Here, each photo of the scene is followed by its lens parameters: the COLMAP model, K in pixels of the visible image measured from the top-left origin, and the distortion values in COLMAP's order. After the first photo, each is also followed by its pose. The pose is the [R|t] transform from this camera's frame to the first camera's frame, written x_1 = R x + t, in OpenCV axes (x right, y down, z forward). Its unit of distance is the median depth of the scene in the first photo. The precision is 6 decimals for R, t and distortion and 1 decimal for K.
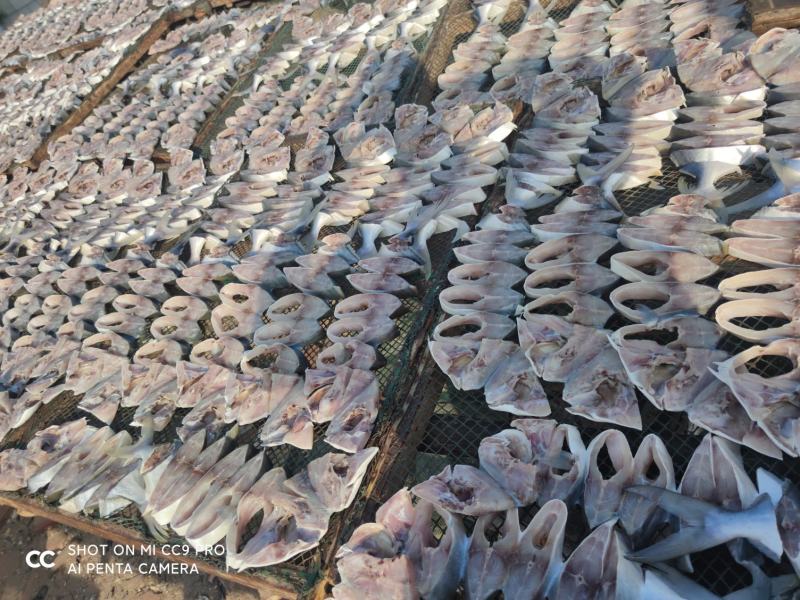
lens RADIAL K [[612.9, 0, 365.8], [0, 612.9, 300.0], [0, 0, 1]] dist [0.059296, -0.075843]
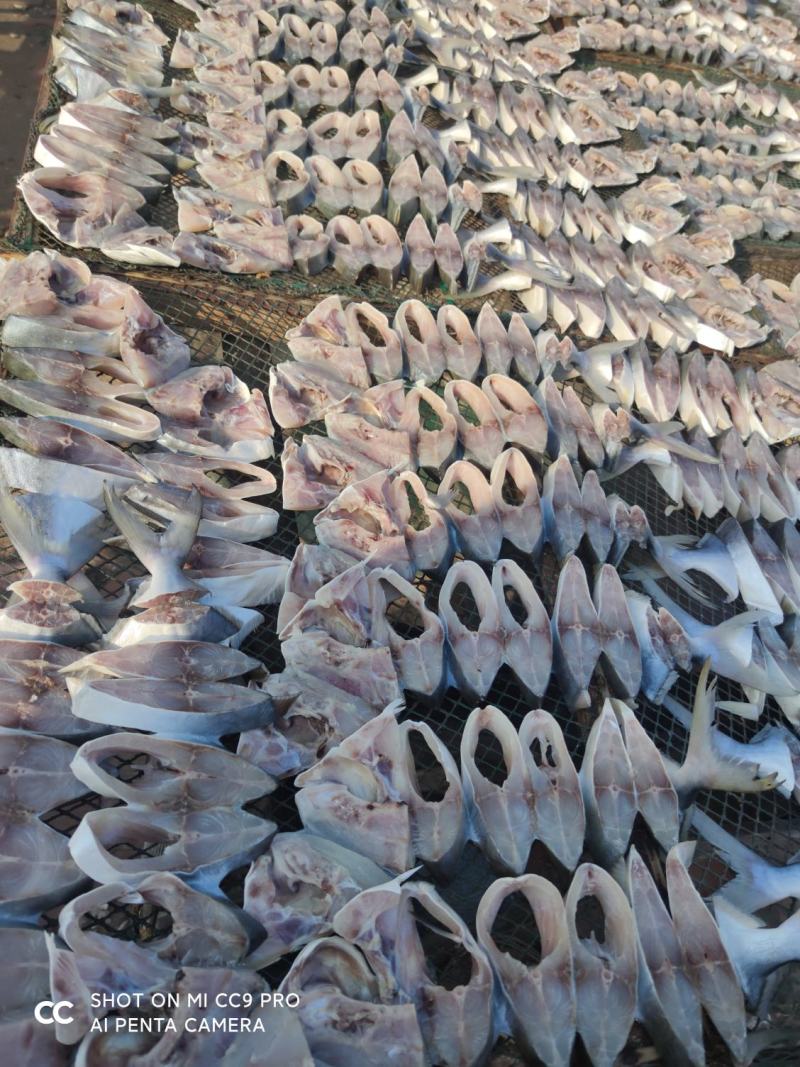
lens RADIAL K [[817.4, 0, 401.2], [0, 817.4, 573.1], [0, 0, 1]] dist [0.059296, -0.075843]
pose [[0.357209, 0.924709, -0.131586, 0.495402], [-0.879673, 0.380424, 0.285400, -0.138616], [0.313970, 0.013805, 0.949332, 0.018368]]
